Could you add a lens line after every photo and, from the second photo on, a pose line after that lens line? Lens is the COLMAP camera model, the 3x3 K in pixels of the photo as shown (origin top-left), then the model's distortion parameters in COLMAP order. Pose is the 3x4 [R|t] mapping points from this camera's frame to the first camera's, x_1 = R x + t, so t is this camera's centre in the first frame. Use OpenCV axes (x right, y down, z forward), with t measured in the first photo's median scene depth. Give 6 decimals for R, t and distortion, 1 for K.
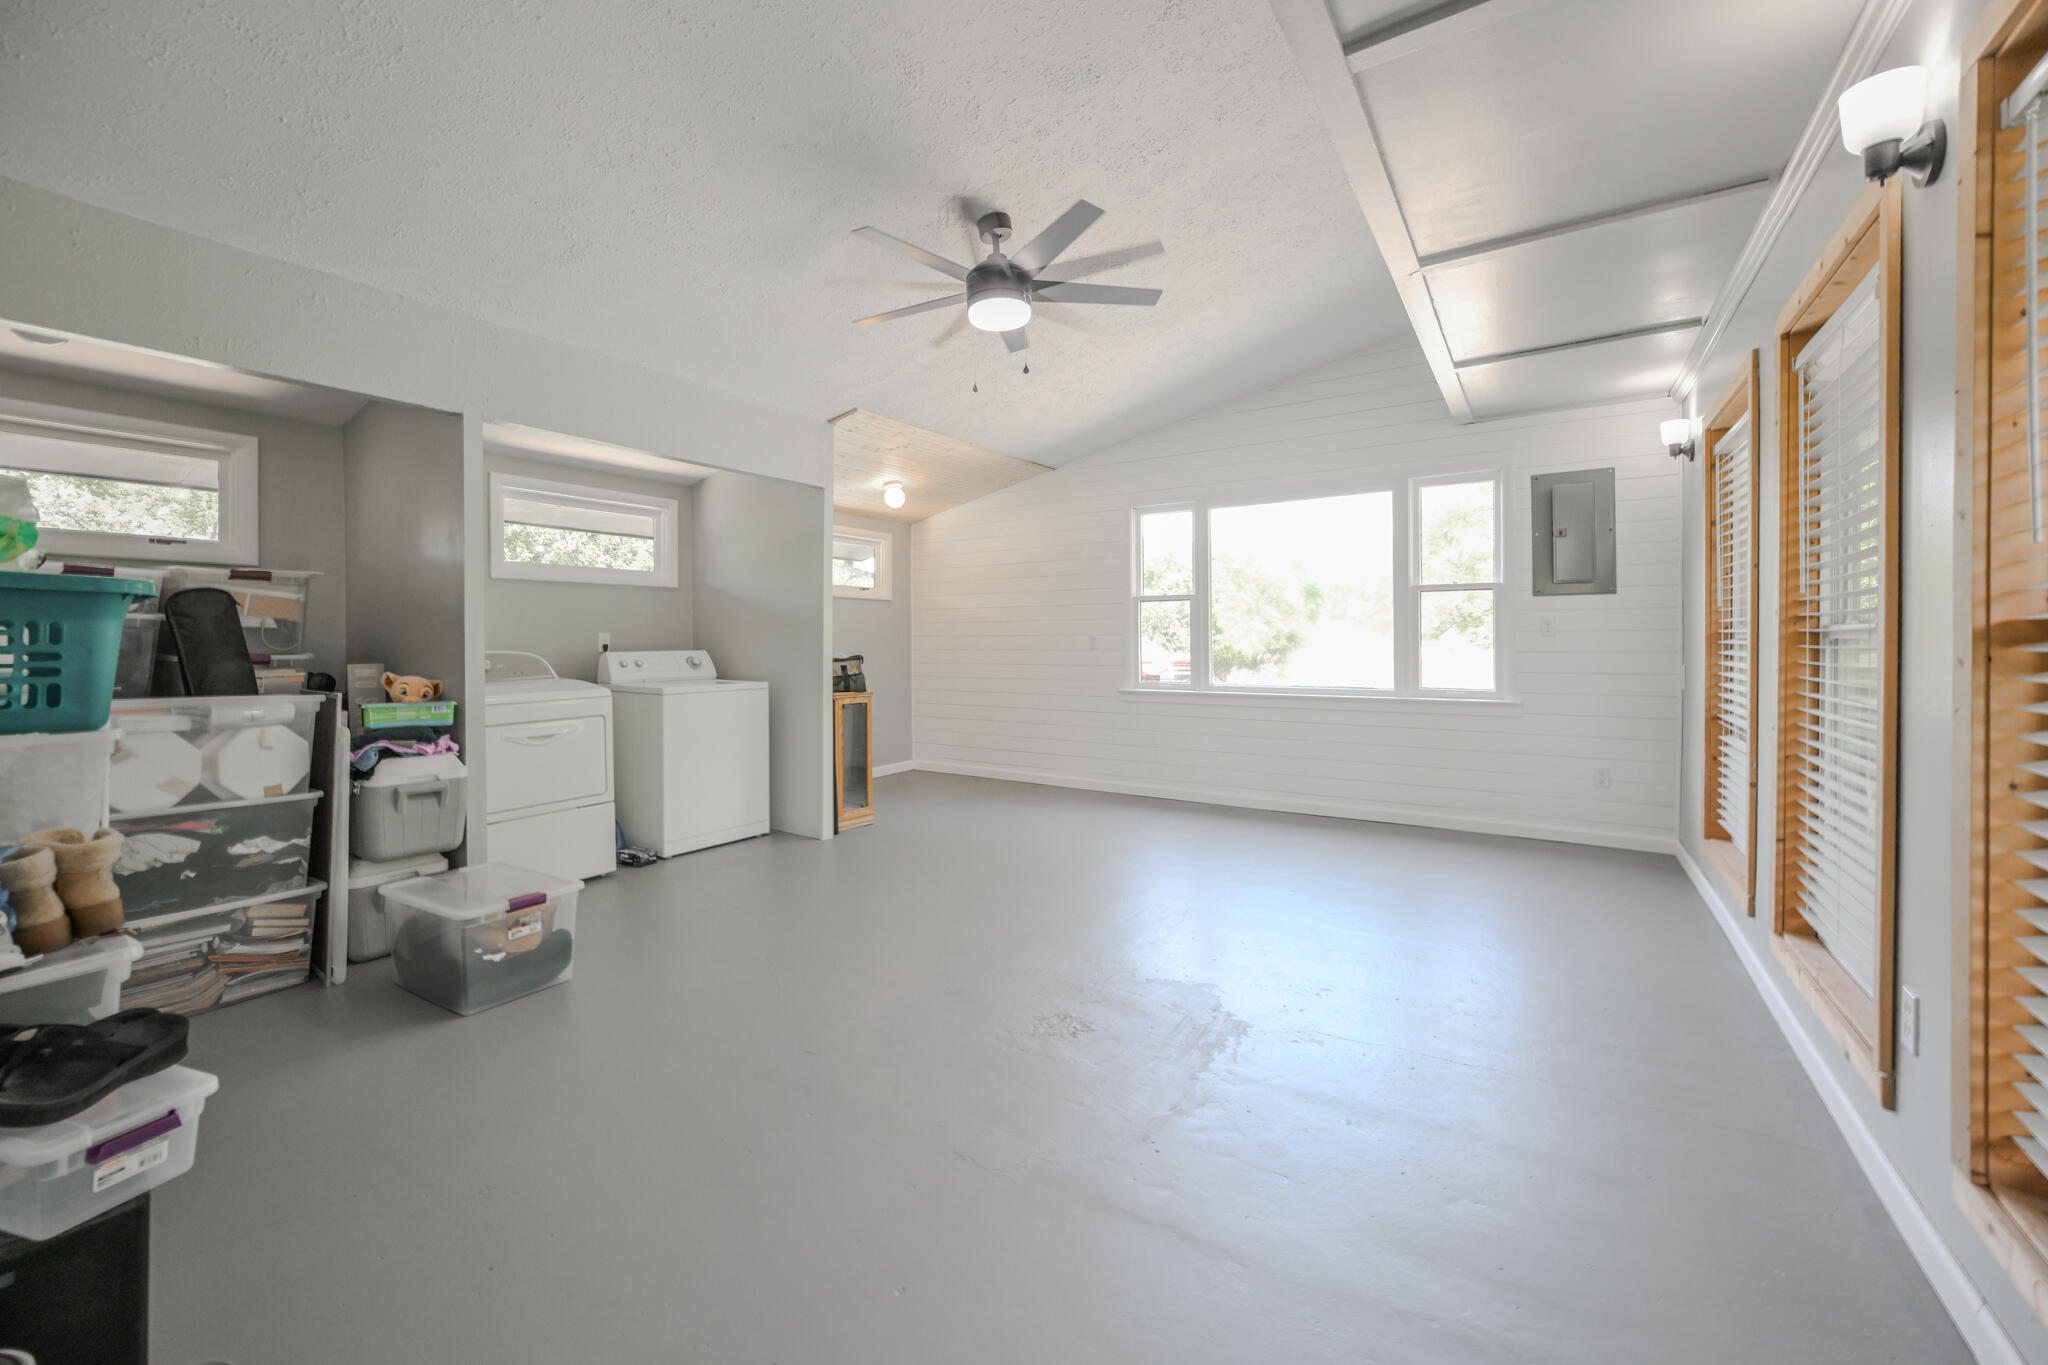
lens RADIAL K [[816.3, 0, 1019.0], [0, 816.3, 664.6], [0, 0, 1]] dist [-0.000984, -0.000322]
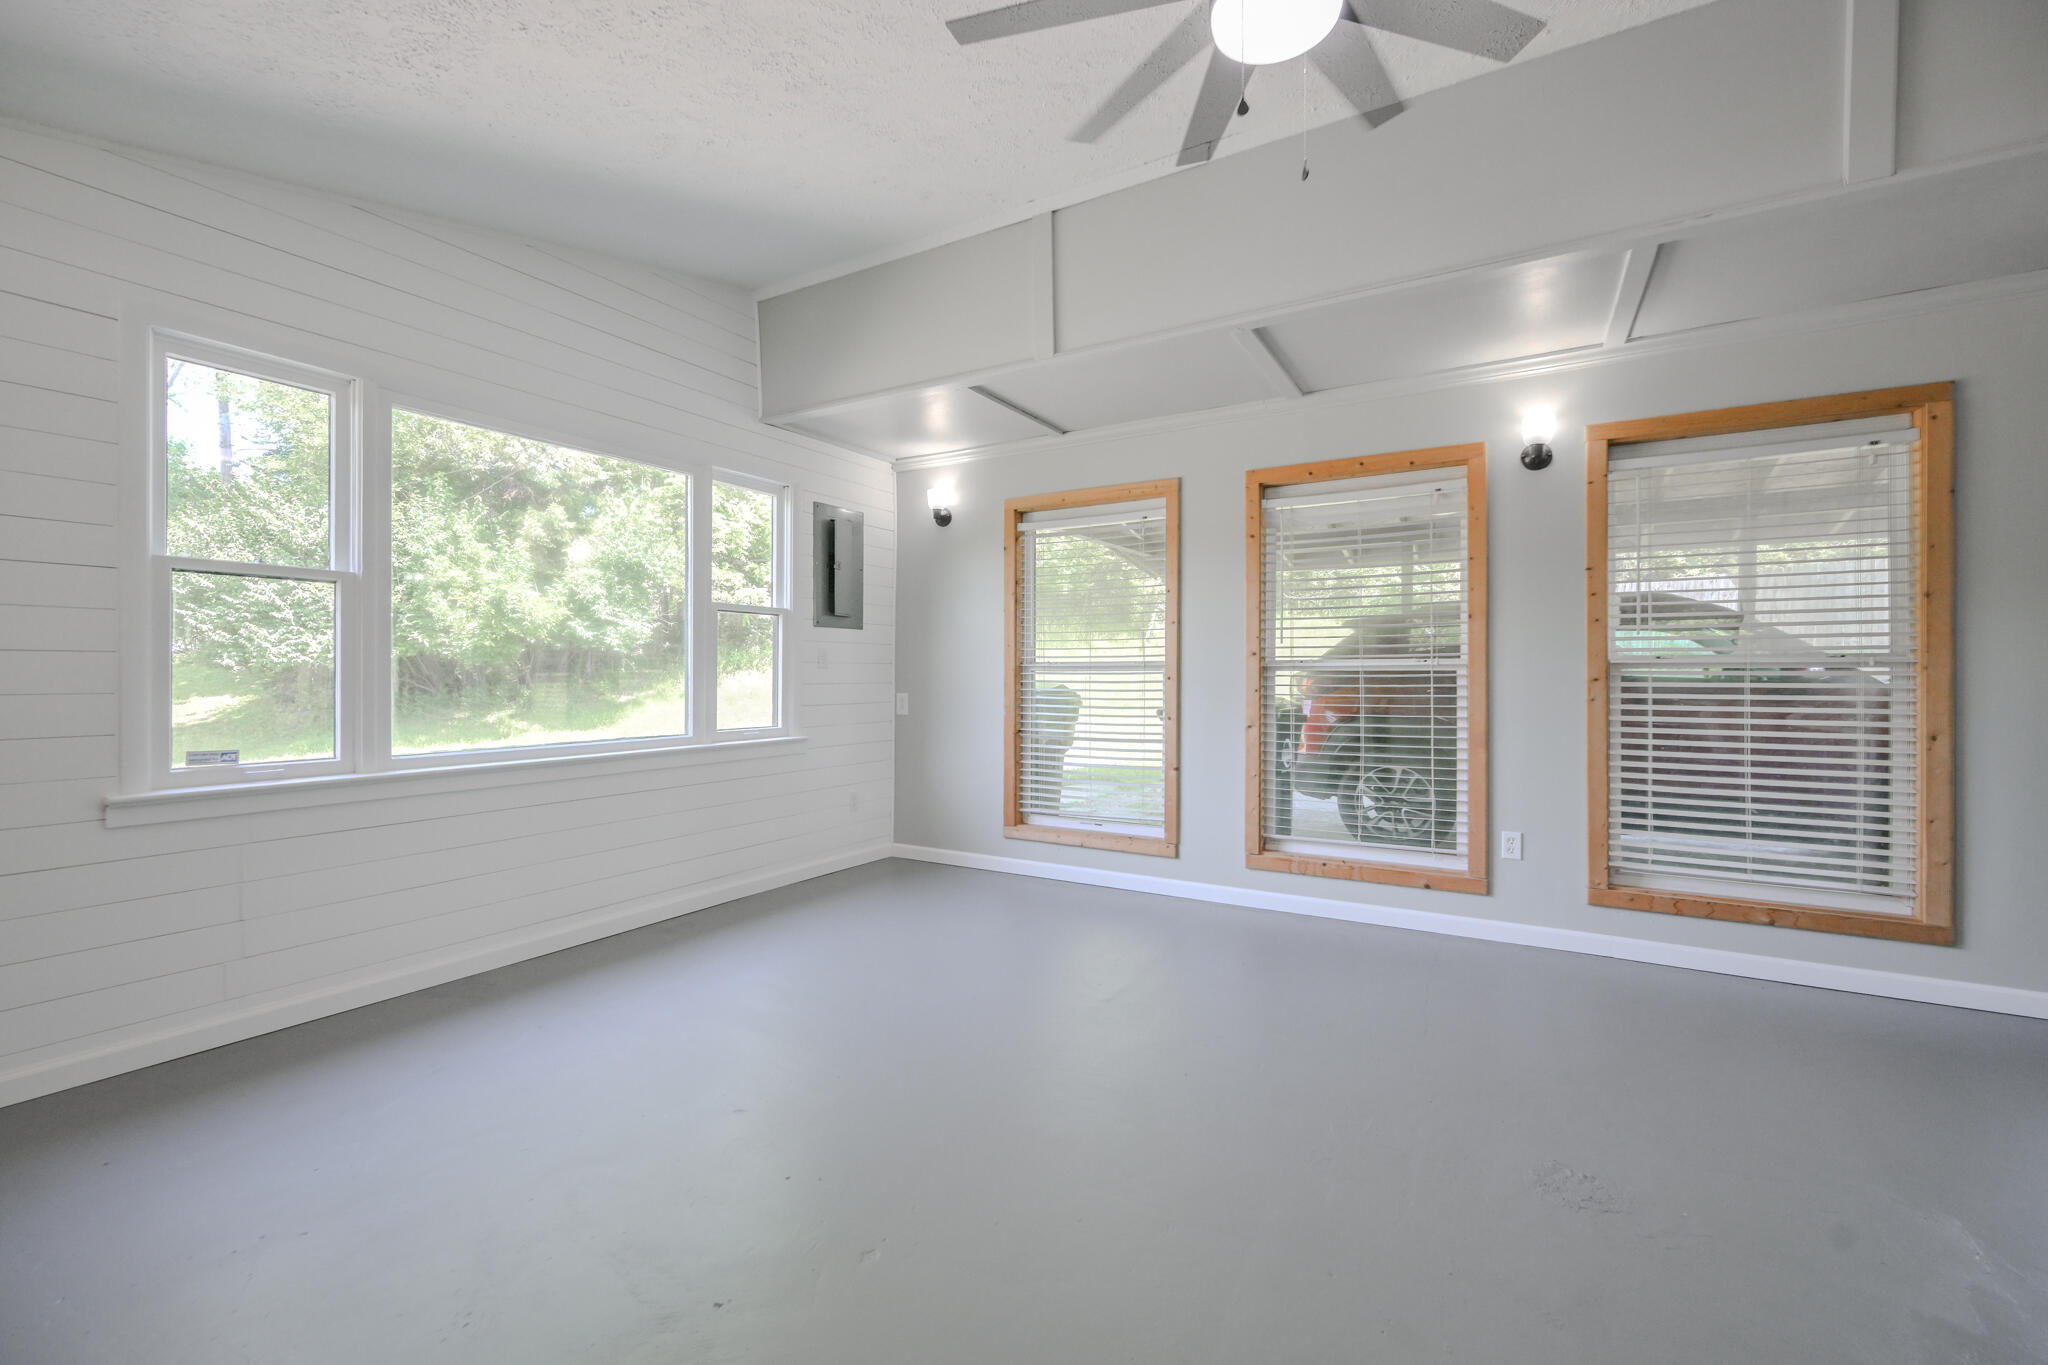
lens RADIAL K [[828.1, 0, 1022.6], [0, 828.1, 687.1], [0, 0, 1]] dist [-0.000188, -0.000107]
pose [[-0.045589, -0.002638, 0.998957, -0.347080], [0.039858, 0.999195, 0.004457, -0.006825], [-0.998165, 0.040019, -0.045447, 0.745907]]
